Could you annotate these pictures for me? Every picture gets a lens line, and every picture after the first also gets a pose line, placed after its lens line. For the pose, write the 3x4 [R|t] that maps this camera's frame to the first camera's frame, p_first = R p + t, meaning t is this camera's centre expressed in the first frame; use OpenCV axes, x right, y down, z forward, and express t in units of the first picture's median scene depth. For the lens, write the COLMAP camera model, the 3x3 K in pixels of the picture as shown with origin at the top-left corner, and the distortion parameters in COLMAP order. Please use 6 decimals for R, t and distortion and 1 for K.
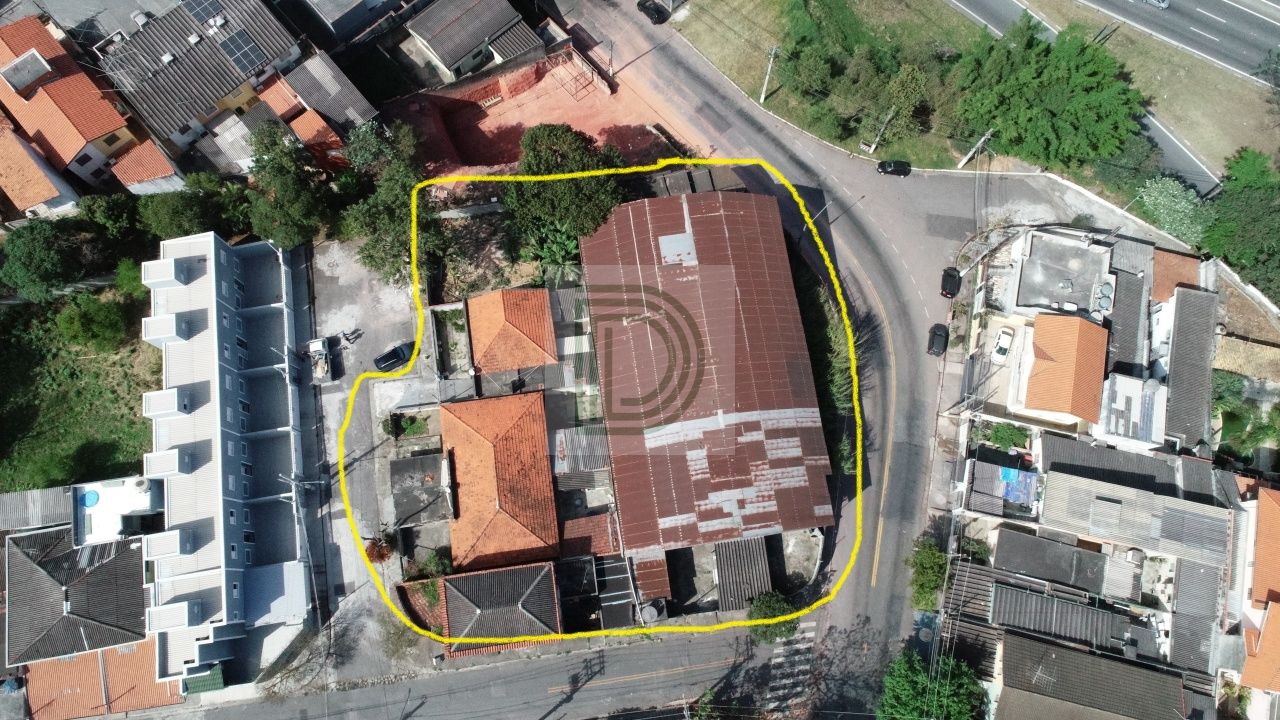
lens RADIAL K [[893.7, 0, 643.3], [0, 893.7, 374.0], [0, 0, 1]] dist [-0.005654, -0.001416]
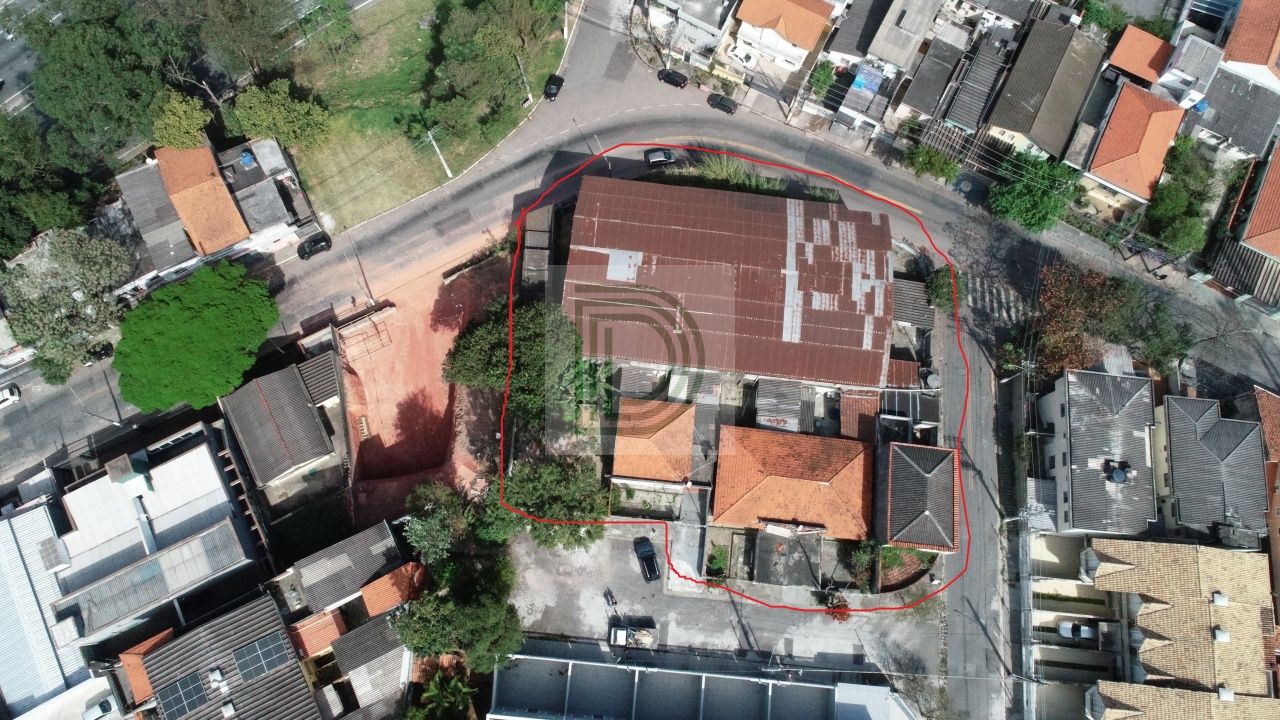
lens RADIAL K [[873.8, 0, 660.4], [0, 873.8, 354.6], [0, 0, 1]] dist [-0.010237, -0.001970]
pose [[0.242042, -0.932534, 0.267947, -0.327018], [0.925557, 0.304774, 0.224626, -0.299778], [-0.291134, 0.193632, 0.936882, 0.044376]]
